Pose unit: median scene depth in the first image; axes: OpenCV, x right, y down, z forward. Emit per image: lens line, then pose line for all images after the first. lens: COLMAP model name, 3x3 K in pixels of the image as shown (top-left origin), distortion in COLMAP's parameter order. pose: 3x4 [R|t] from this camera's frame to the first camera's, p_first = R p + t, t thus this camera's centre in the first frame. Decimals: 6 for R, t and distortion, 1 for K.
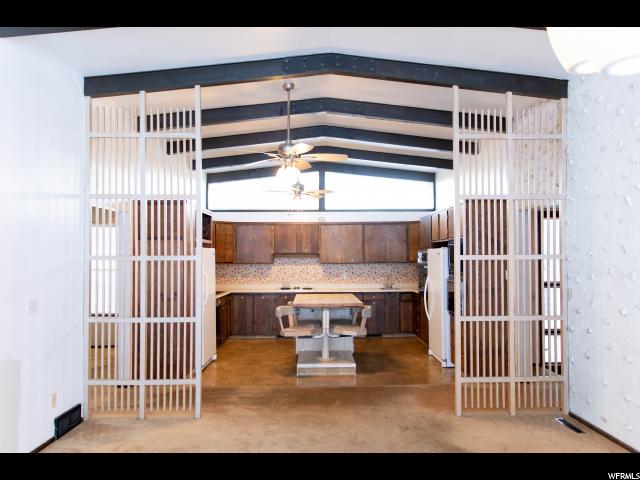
lens RADIAL K [[437.9, 0, 317.0], [0, 437.9, 244.8], [0, 0, 1]] dist [0.007075, 0.002315]
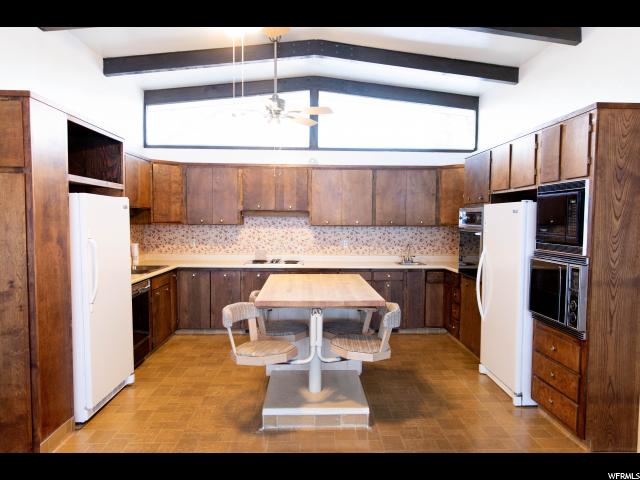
lens RADIAL K [[451.4, 0, 321.0], [0, 451.4, 242.4], [0, 0, 1]] dist [0.014523, 0.001048]
pose [[0.999637, 0.012022, 0.024119, 0.007761], [-0.013937, 0.996626, 0.080888, 0.011940], [-0.023065, -0.081195, 0.996431, 0.306104]]
